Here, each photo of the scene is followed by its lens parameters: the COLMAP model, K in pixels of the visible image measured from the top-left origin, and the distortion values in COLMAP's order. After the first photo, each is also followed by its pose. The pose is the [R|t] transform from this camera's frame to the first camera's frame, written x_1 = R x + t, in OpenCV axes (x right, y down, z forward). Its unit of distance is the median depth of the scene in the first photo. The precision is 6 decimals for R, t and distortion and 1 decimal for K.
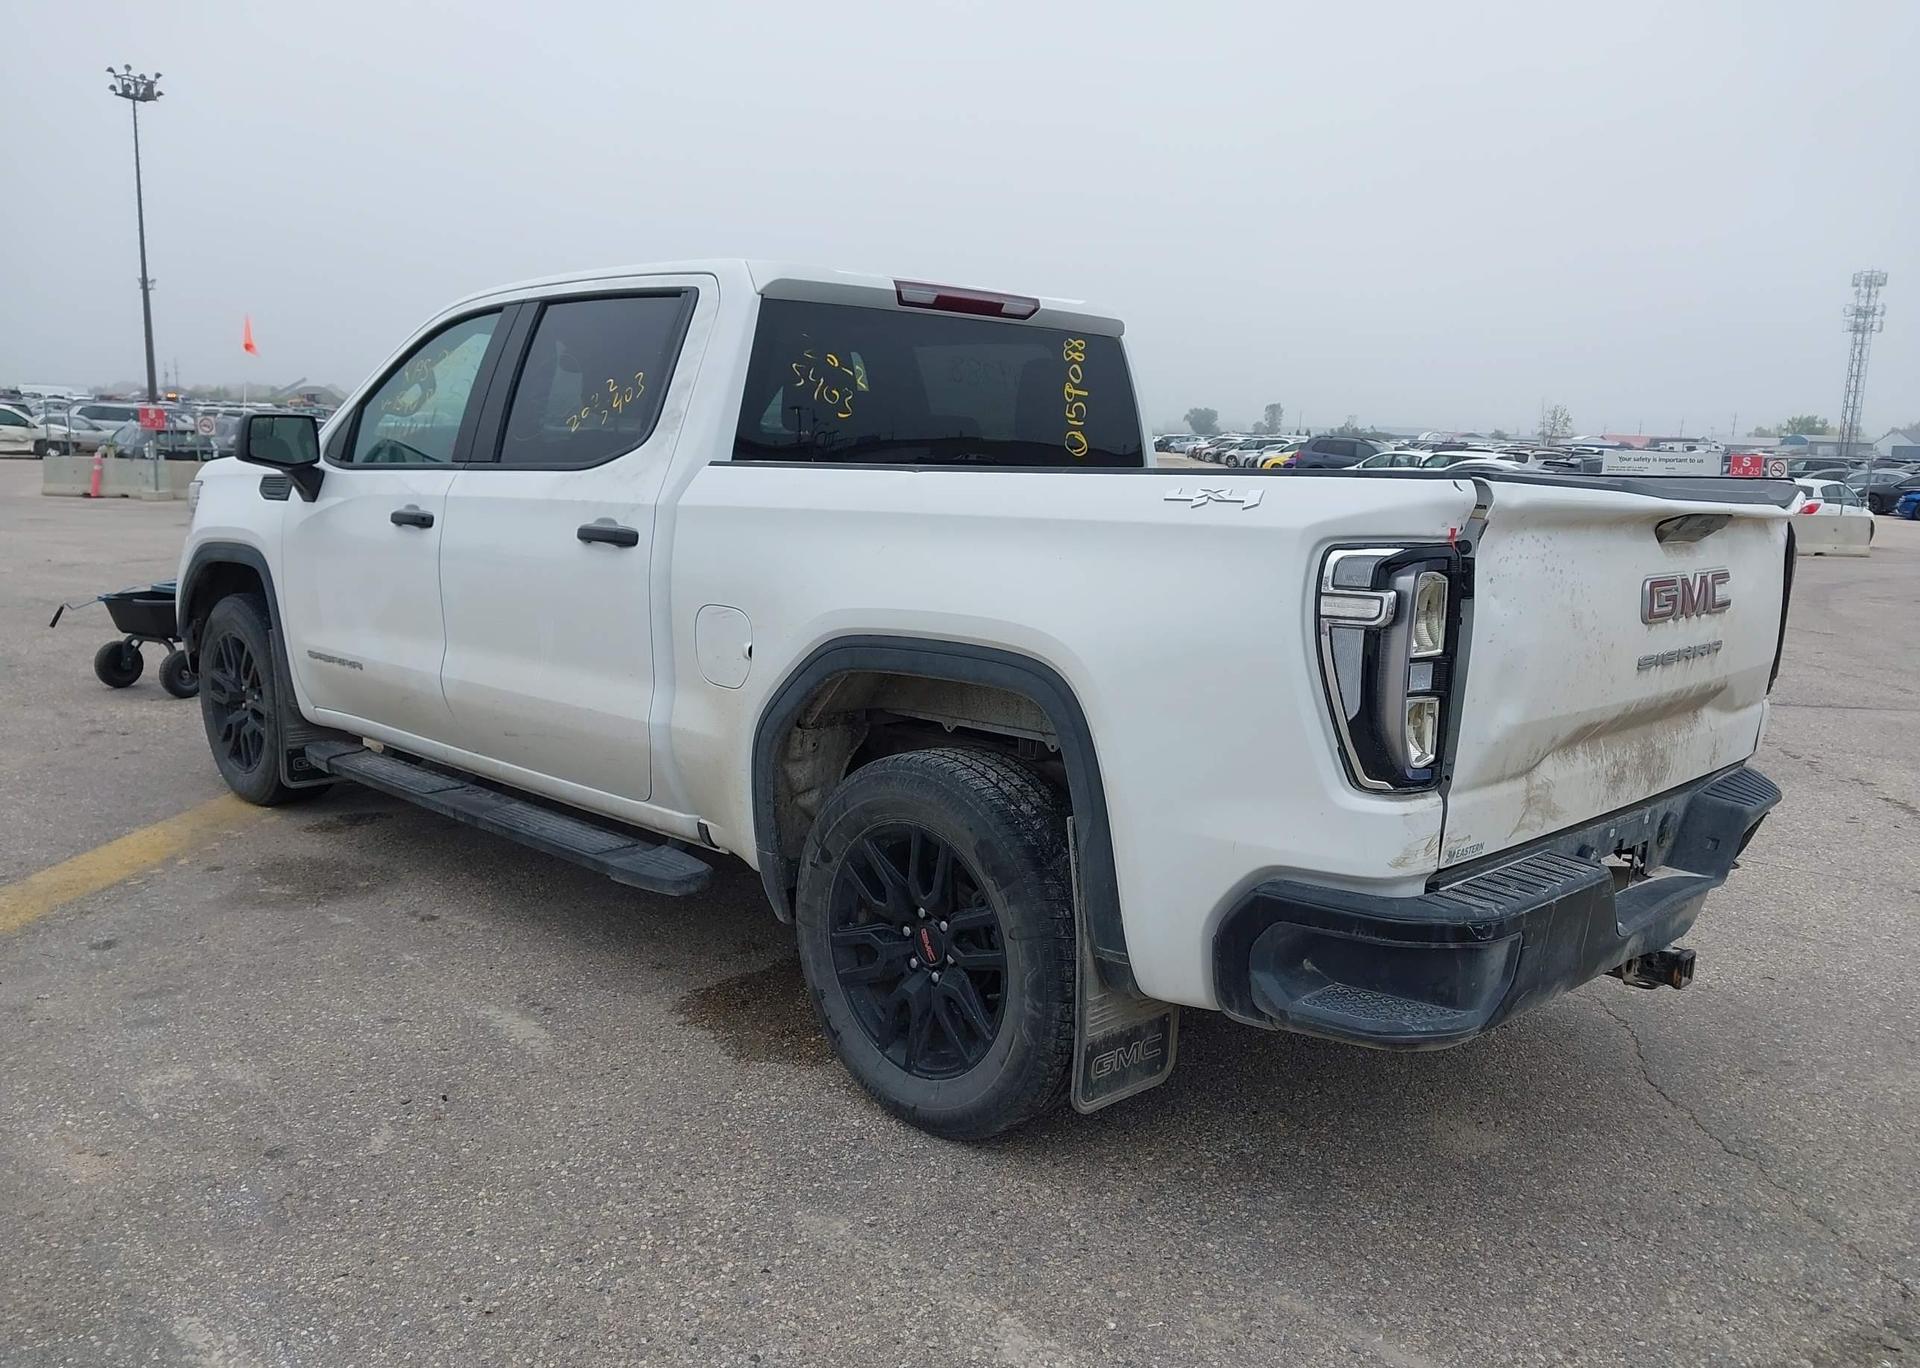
lens RADIAL K [[1499.4, 0, 962.7], [0, 1499.4, 724.1], [0, 0, 1]] dist [0.050225, -0.072286]
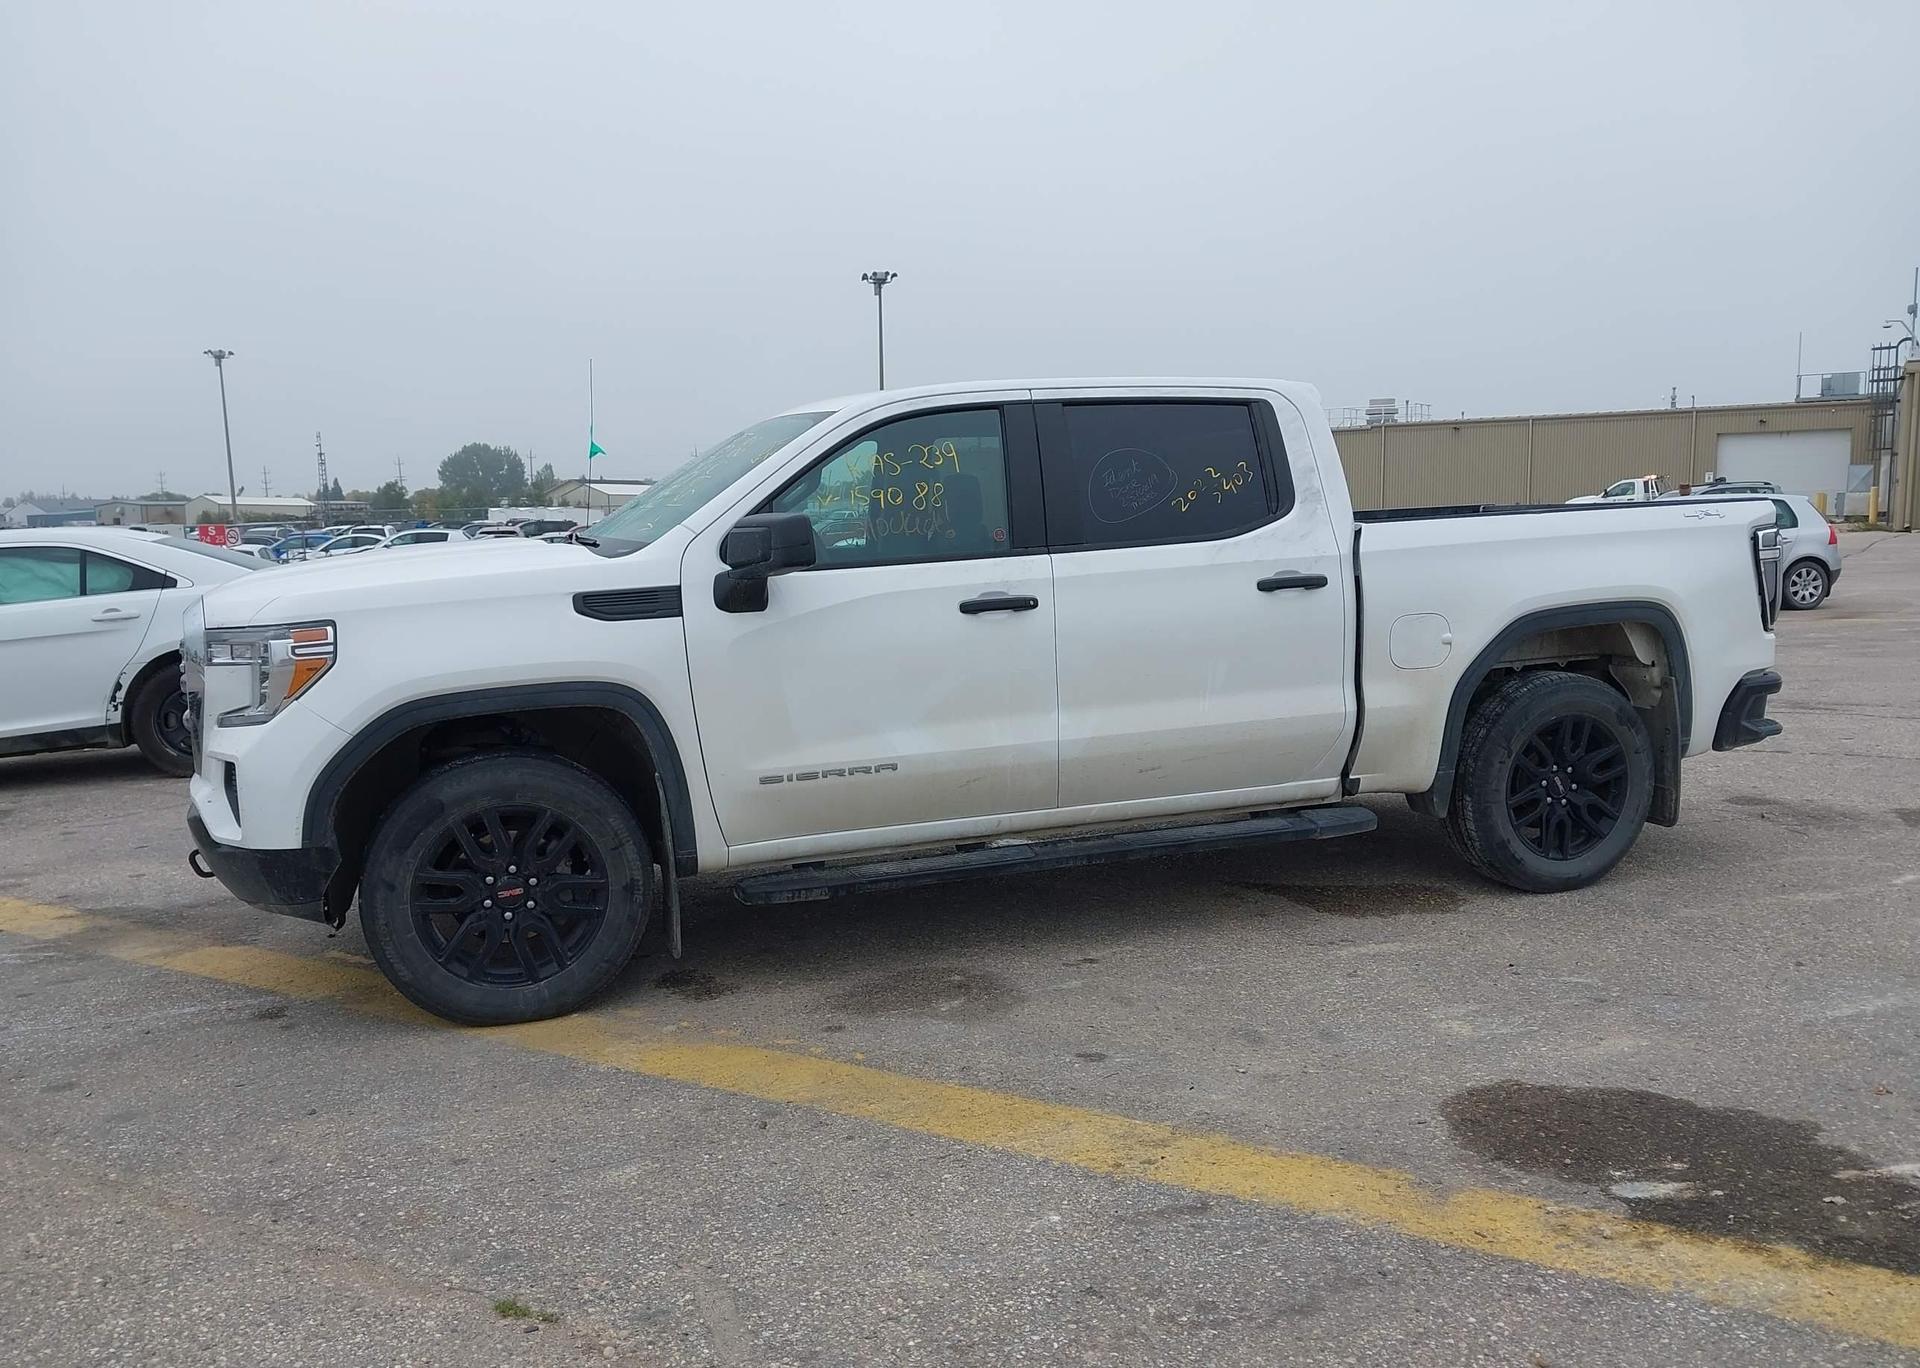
lens RADIAL K [[1499.4, 0, 955.9], [0, 1499.4, 706.6], [0, 0, 1]] dist [0.050225, -0.072286]
pose [[0.440654, -0.155326, 0.884137, -1.563970], [0.204108, 0.976456, 0.069818, -0.172819], [-0.874165, 0.149693, 0.461982, 0.662692]]
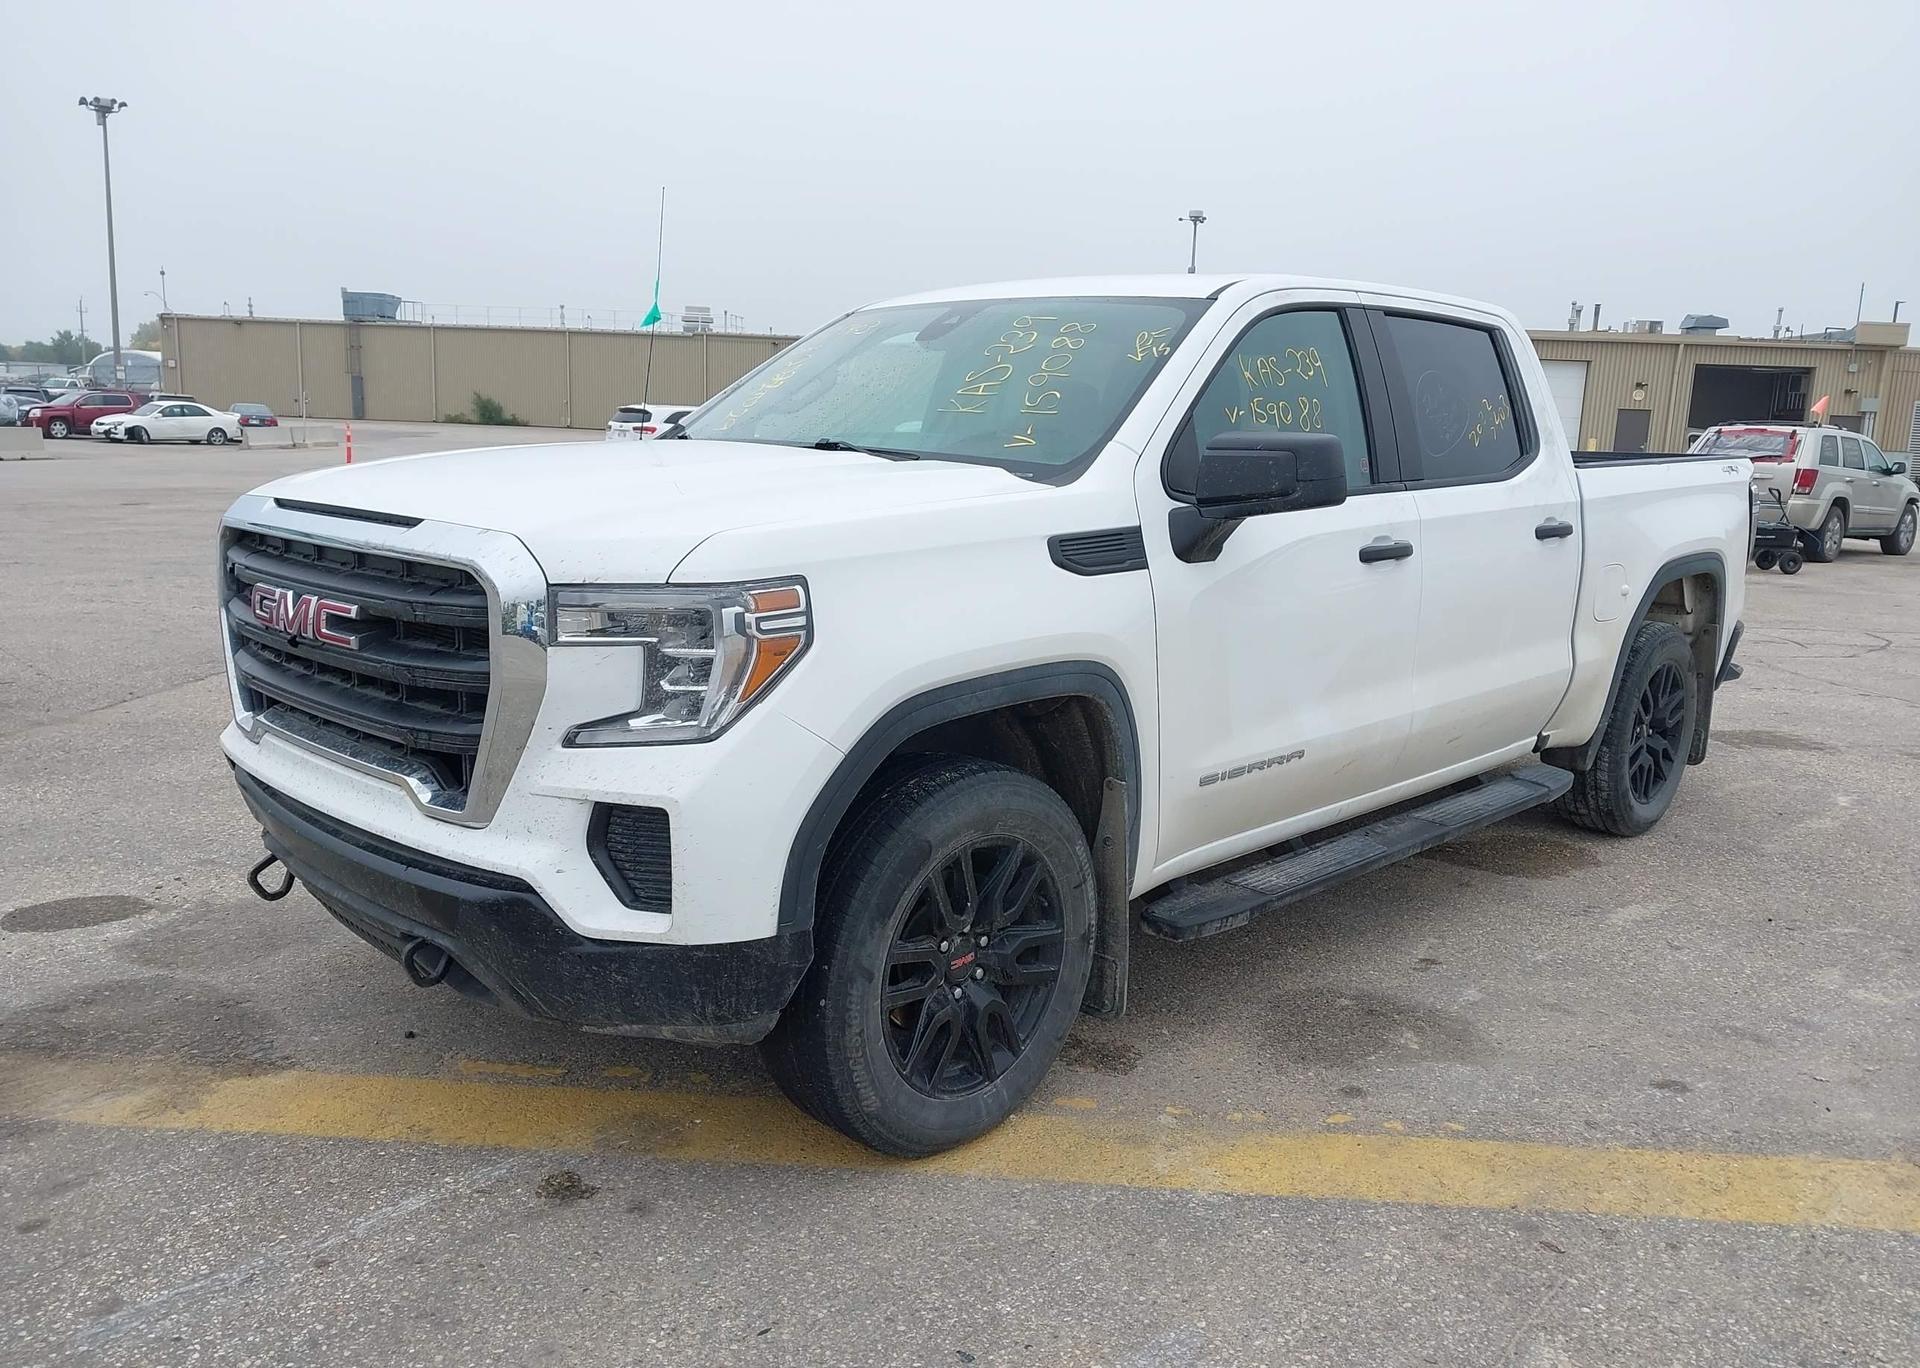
lens RADIAL K [[1499.4, 0, 957.9], [0, 1499.4, 708.7], [0, 0, 1]] dist [0.050225, -0.072286]
pose [[-0.013217, -0.218963, 0.975644, -1.472941], [0.153280, 0.963753, 0.218370, -0.330815], [-0.988094, 0.152433, 0.020825, 1.480981]]
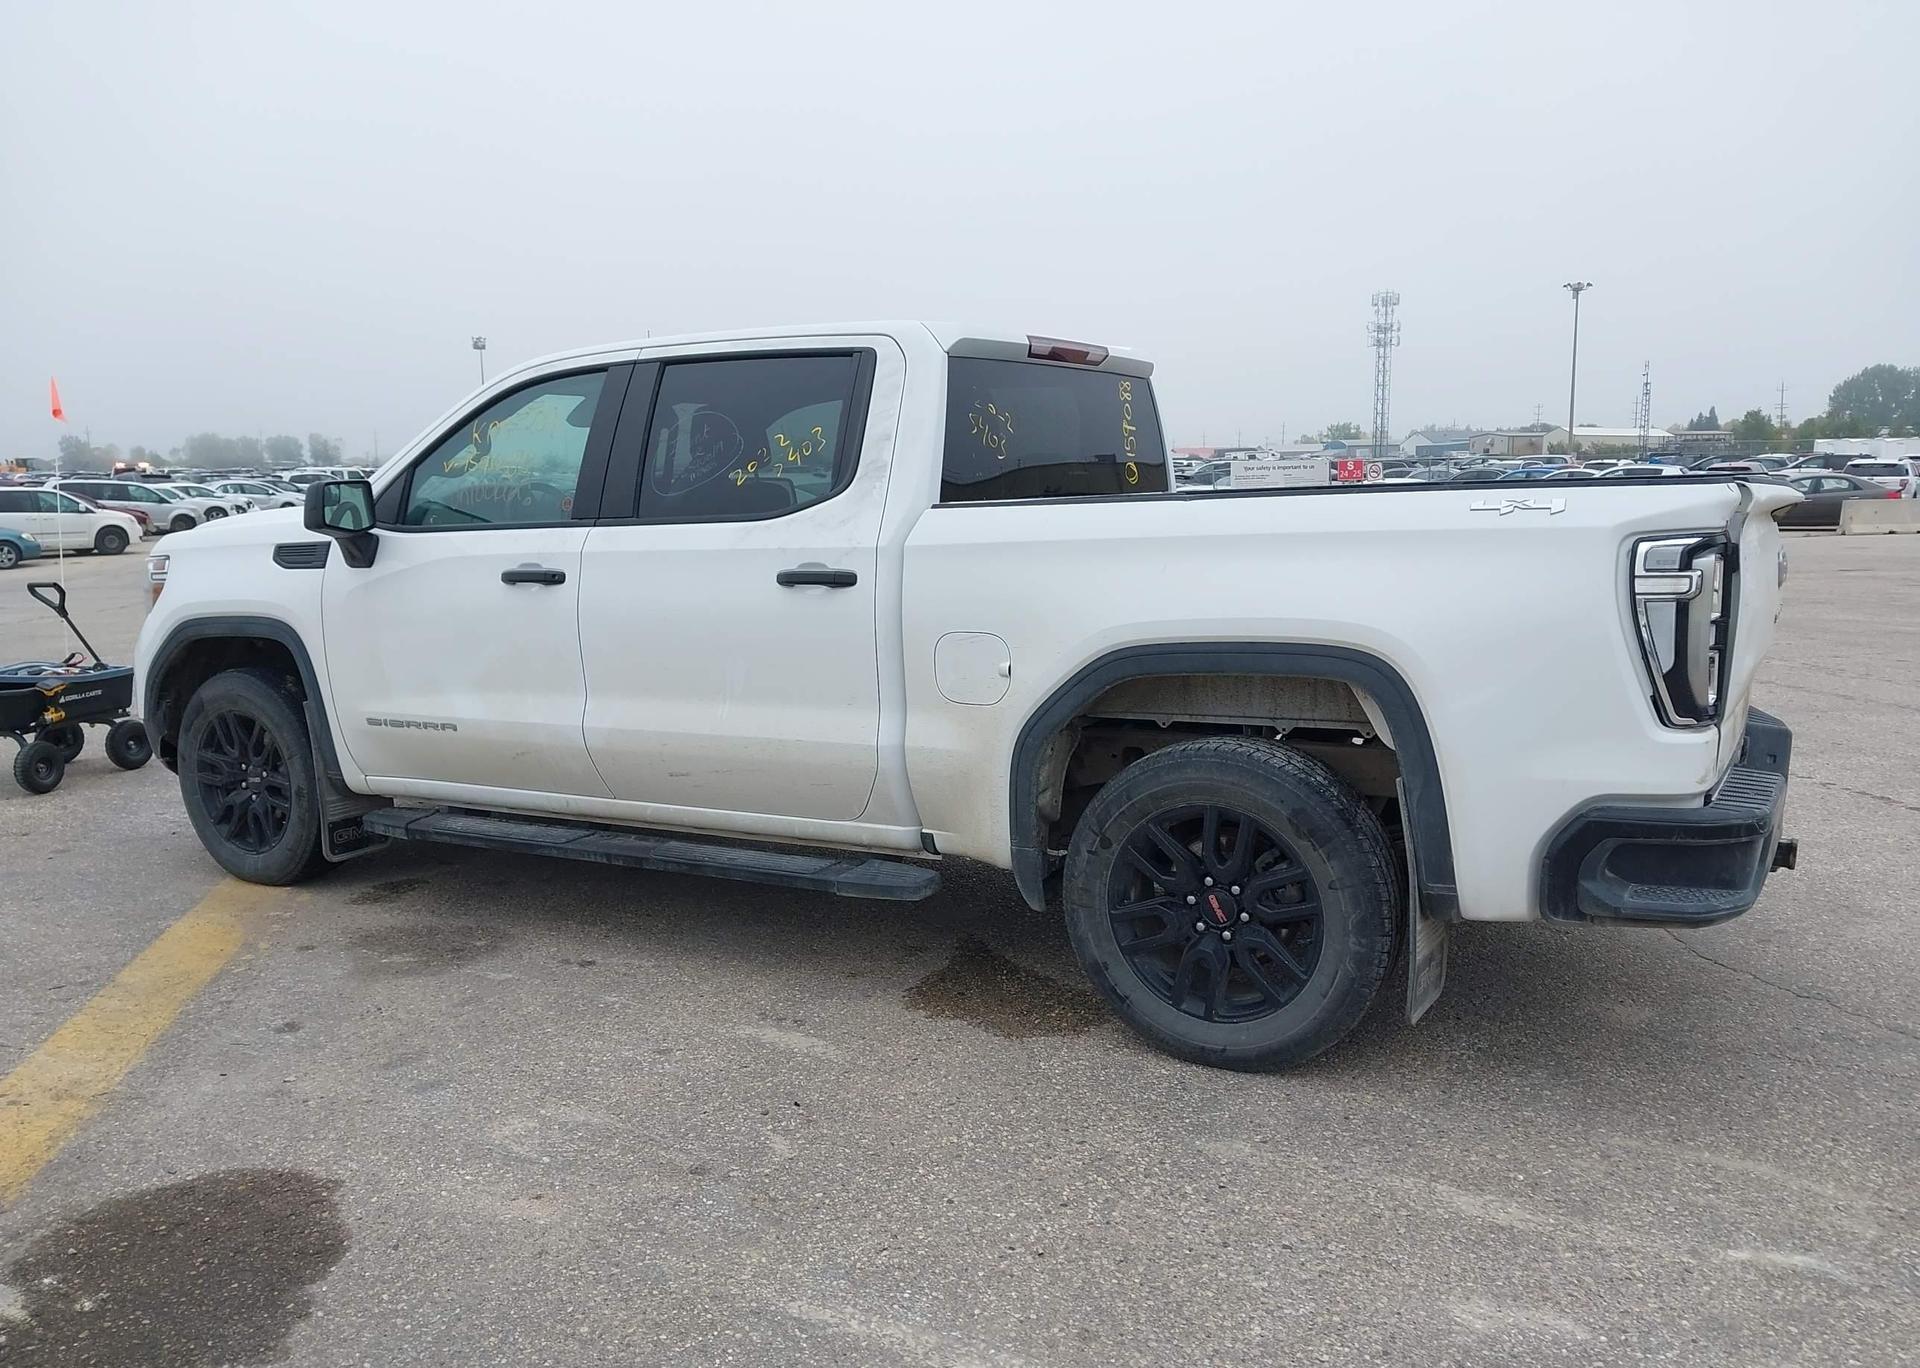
lens RADIAL K [[1499.4, 0, 959.9], [0, 1499.4, 715.4], [0, 0, 1]] dist [0.050225, -0.072286]
pose [[0.965733, -0.085435, 0.245073, -0.408173], [0.091423, 0.995725, -0.013141, -0.002935], [-0.242903, 0.035096, 0.969416, -0.066478]]
